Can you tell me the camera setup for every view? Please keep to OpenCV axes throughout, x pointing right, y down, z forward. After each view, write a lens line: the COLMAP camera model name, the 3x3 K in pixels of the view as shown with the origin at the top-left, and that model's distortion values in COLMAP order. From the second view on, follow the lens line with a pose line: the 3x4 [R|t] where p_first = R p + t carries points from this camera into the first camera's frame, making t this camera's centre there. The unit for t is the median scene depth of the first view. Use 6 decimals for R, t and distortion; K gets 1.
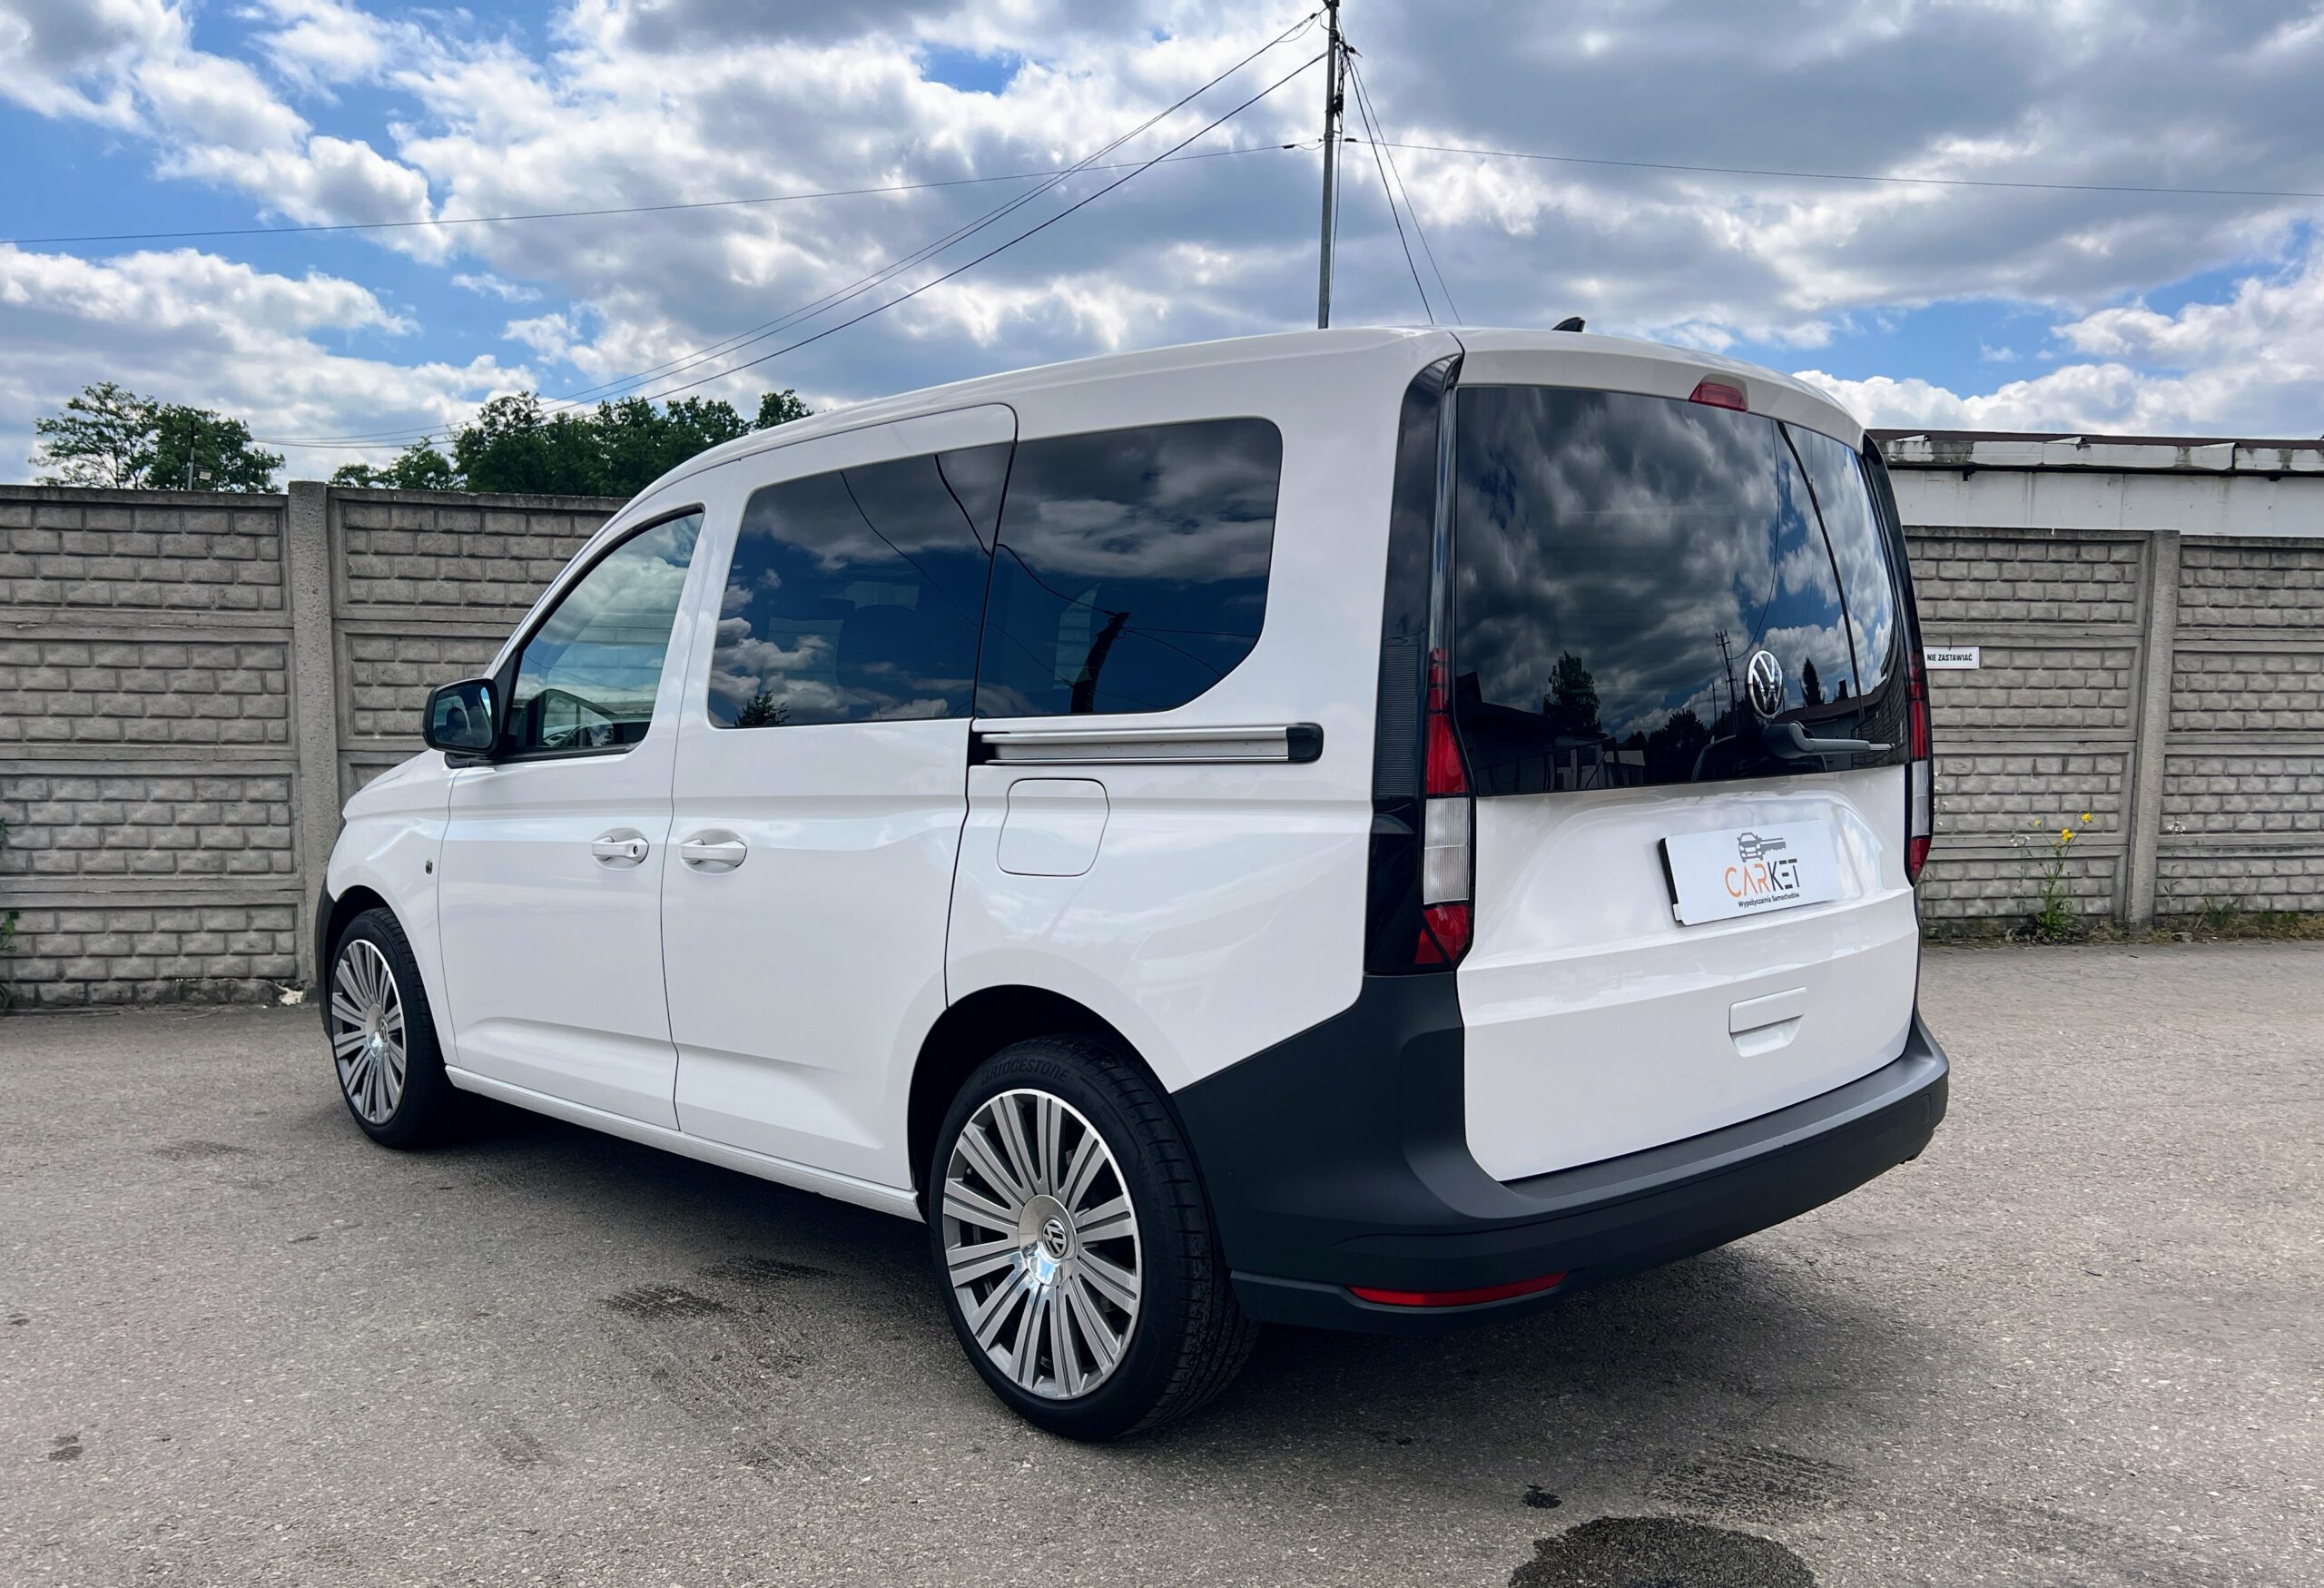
lens RADIAL K [[1864.4, 0, 1159.9], [0, 1864.4, 909.4], [0, 0, 1]] dist [0.007947, 0.009791]
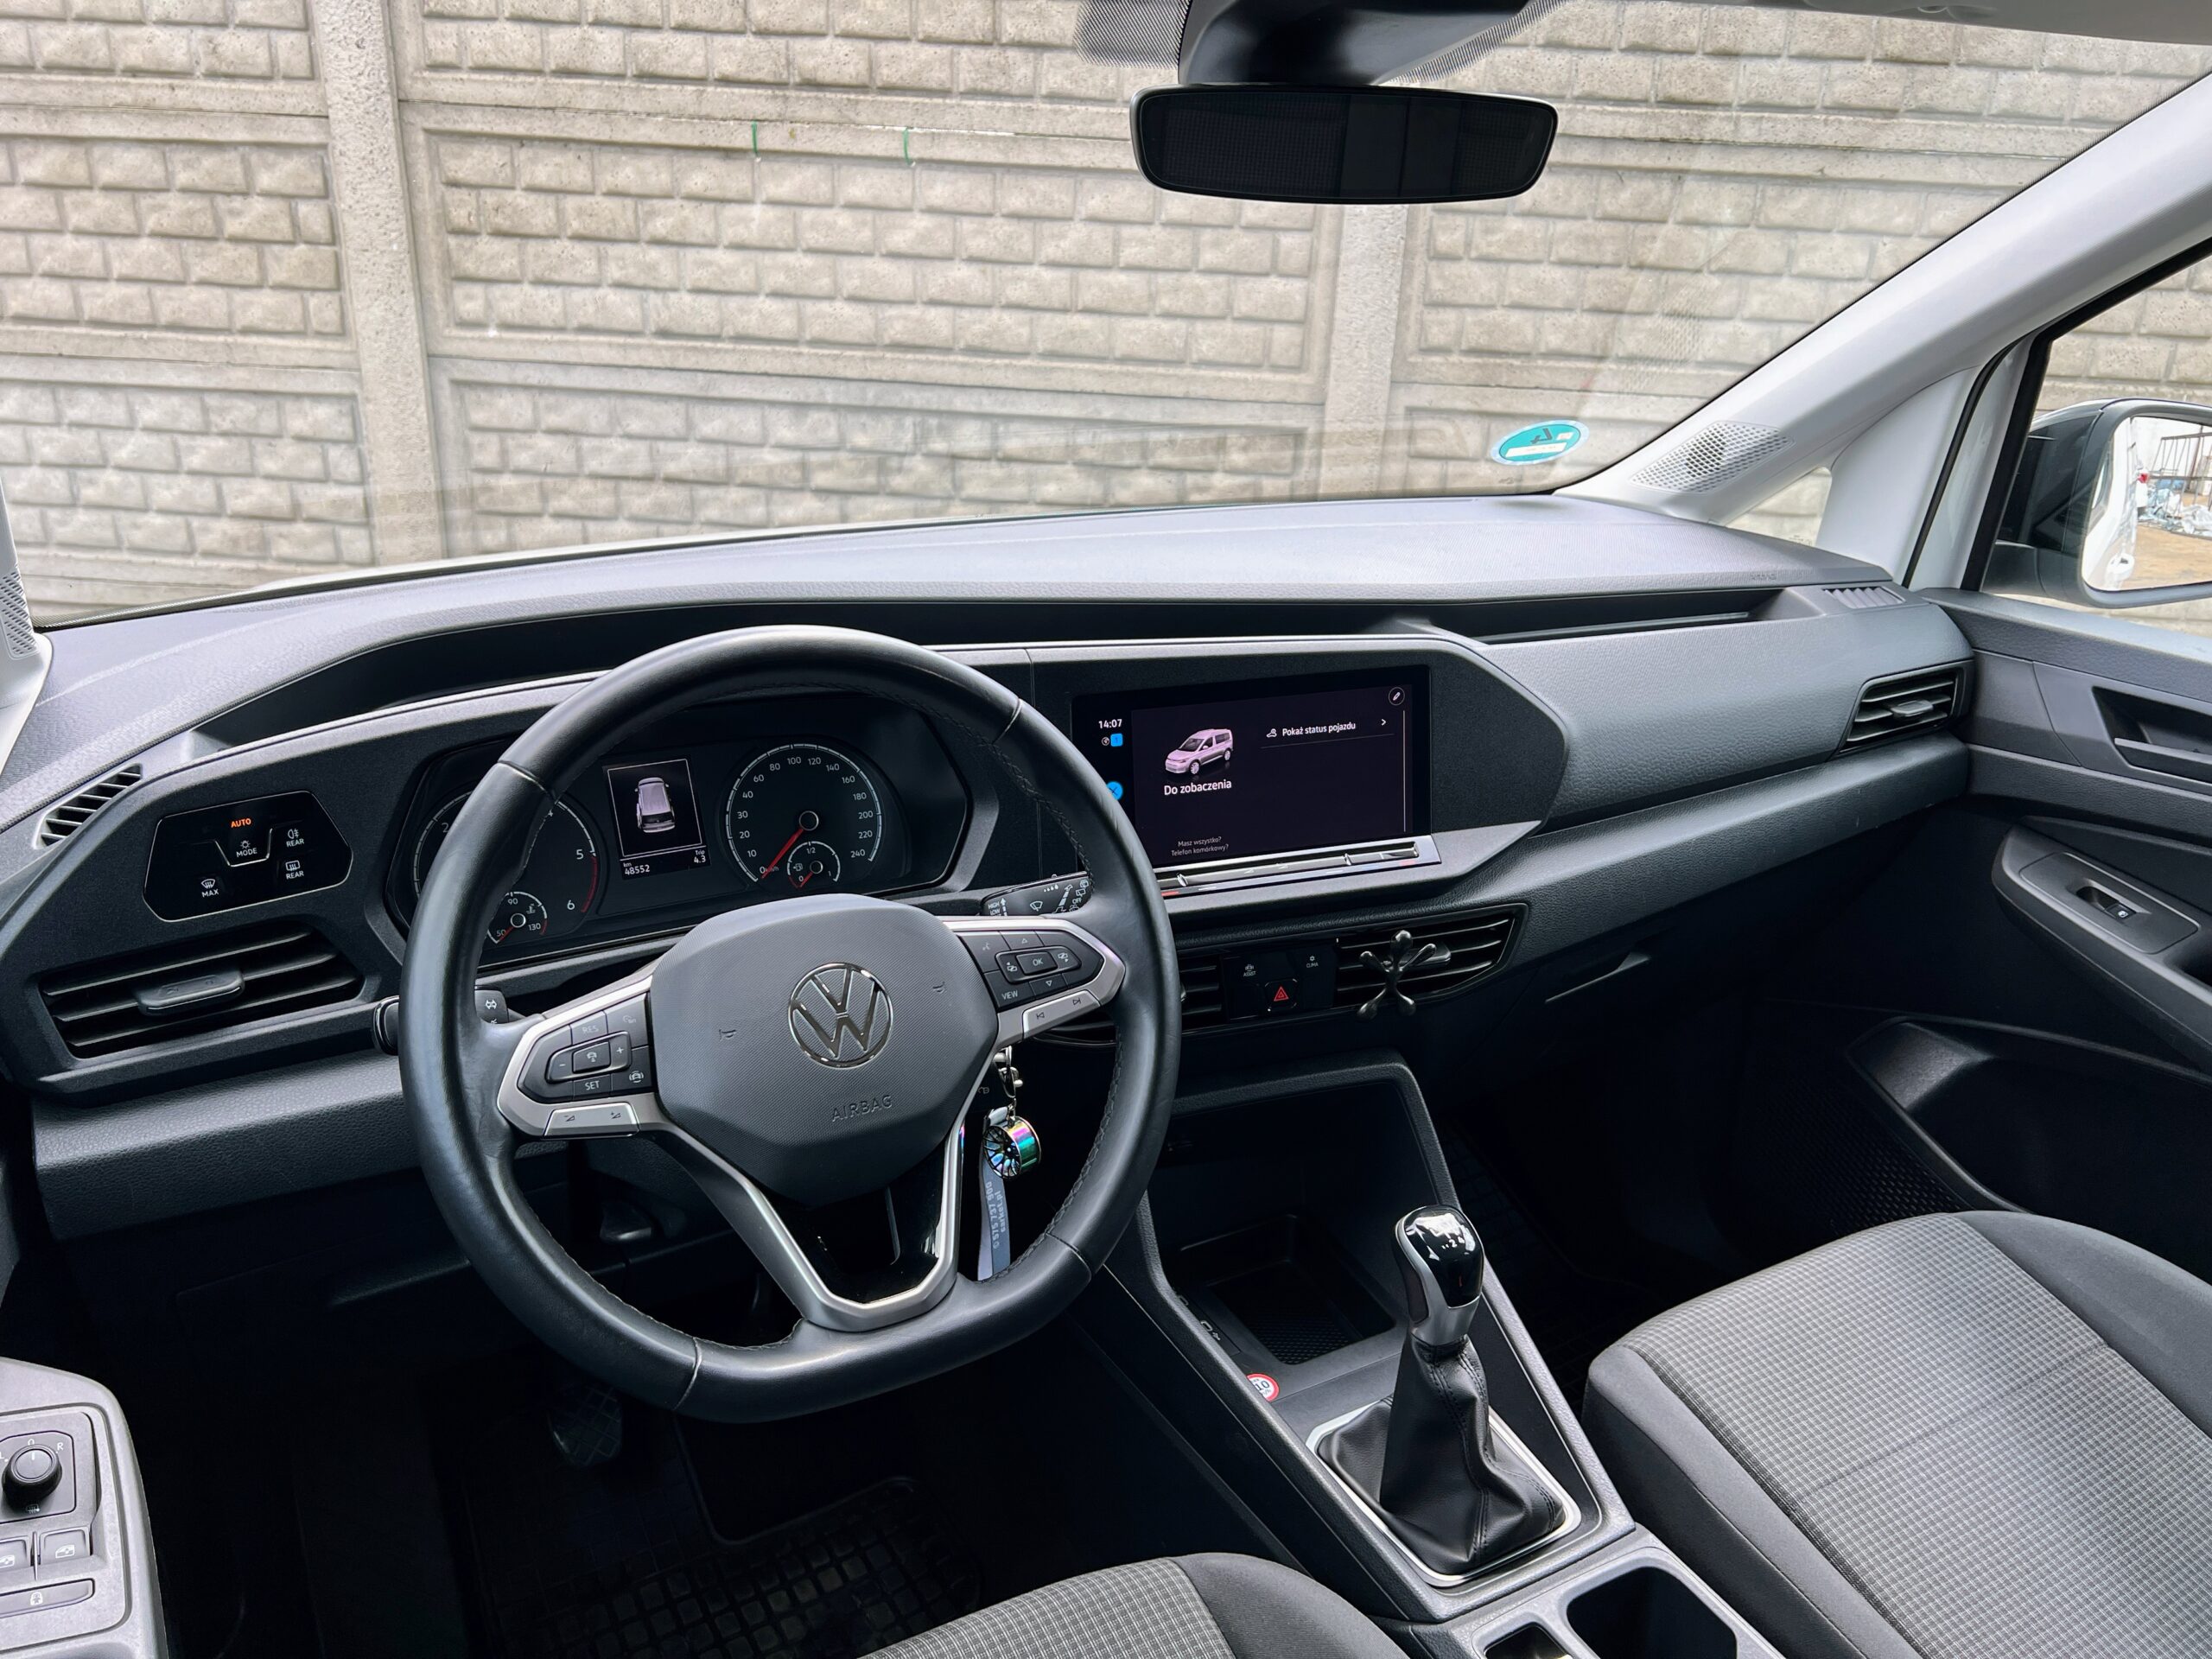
lens RADIAL K [[1663.4, 0, 1114.6], [0, 1663.4, 817.3], [0, 0, 1]] dist [0.030570, -0.037939]
pose [[0.965792, 0.123783, -0.227866, -0.112482], [-0.061385, 0.962873, 0.262885, -0.096931], [0.251947, -0.239905, 0.937533, 0.556591]]
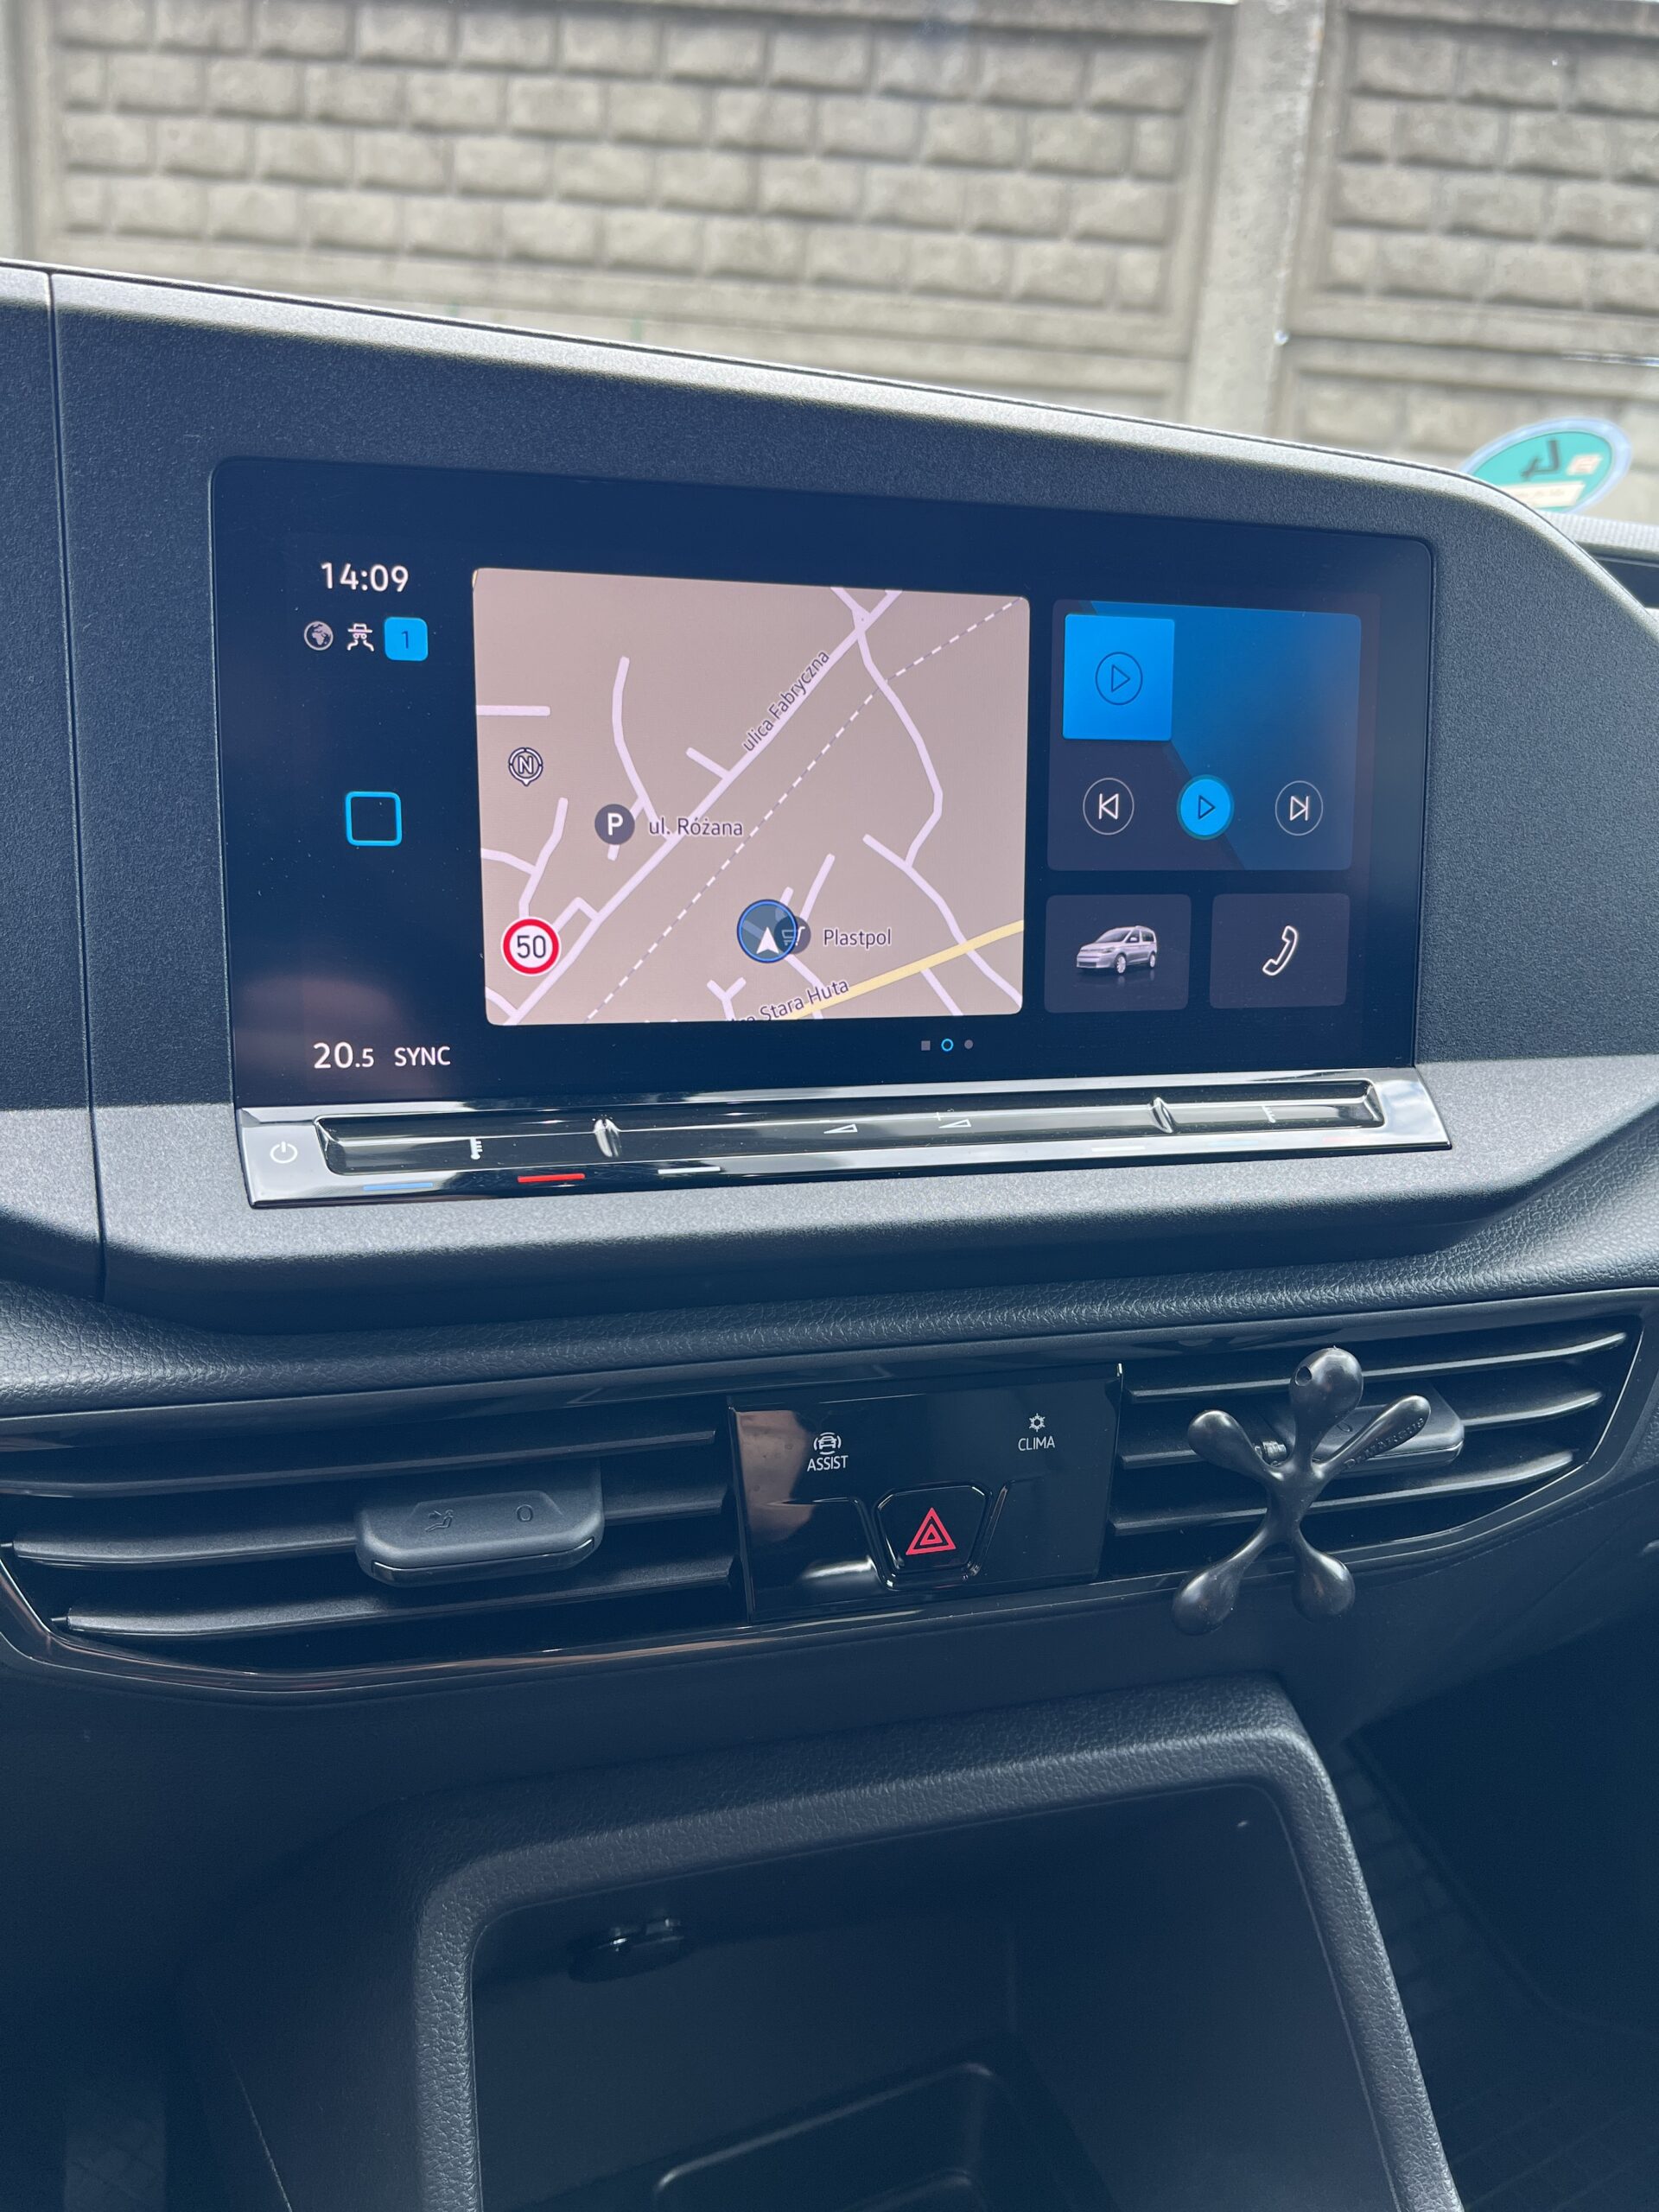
lens RADIAL K [[1676.3, 0, 829.5], [0, 1676.3, 1106.0], [0, 0, 1]] dist [0.061488, -0.094953]
pose [[0.944832, 0.159157, -0.286289, -0.121579], [-0.103721, 0.974414, 0.199400, -0.062654], [0.310700, -0.158705, 0.937165, 0.657297]]
